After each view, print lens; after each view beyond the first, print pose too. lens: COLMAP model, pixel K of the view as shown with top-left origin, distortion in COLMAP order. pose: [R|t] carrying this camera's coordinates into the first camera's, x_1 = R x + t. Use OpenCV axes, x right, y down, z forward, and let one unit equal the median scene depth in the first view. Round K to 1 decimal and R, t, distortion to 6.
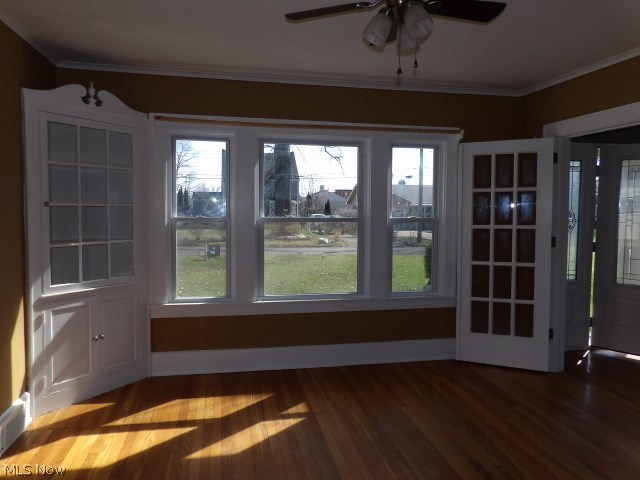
lens RADIAL K [[463.4, 0, 320.0], [0, 463.4, 240.0], [0, 0, 1]] dist [0.004973, 0.003226]
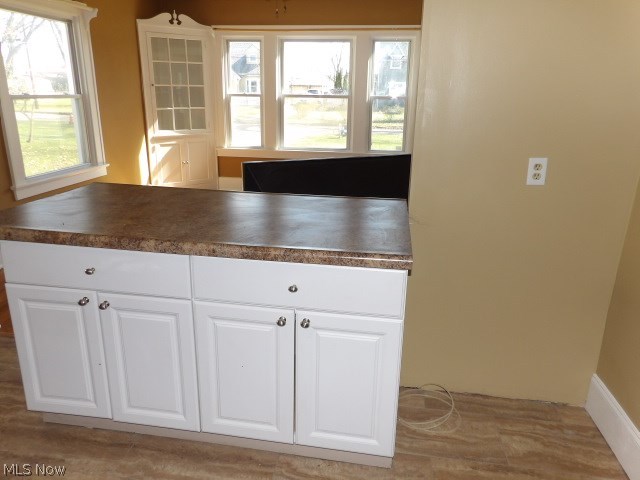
lens RADIAL K [[463.4, 0, 320.0], [0, 463.4, 240.0], [0, 0, 1]] dist [0.004973, 0.003226]
pose [[0.936797, 0.111661, -0.331576, 0.670120], [-0.028852, 0.969132, 0.244848, 0.046062], [0.348681, -0.219806, 0.911102, -0.554334]]
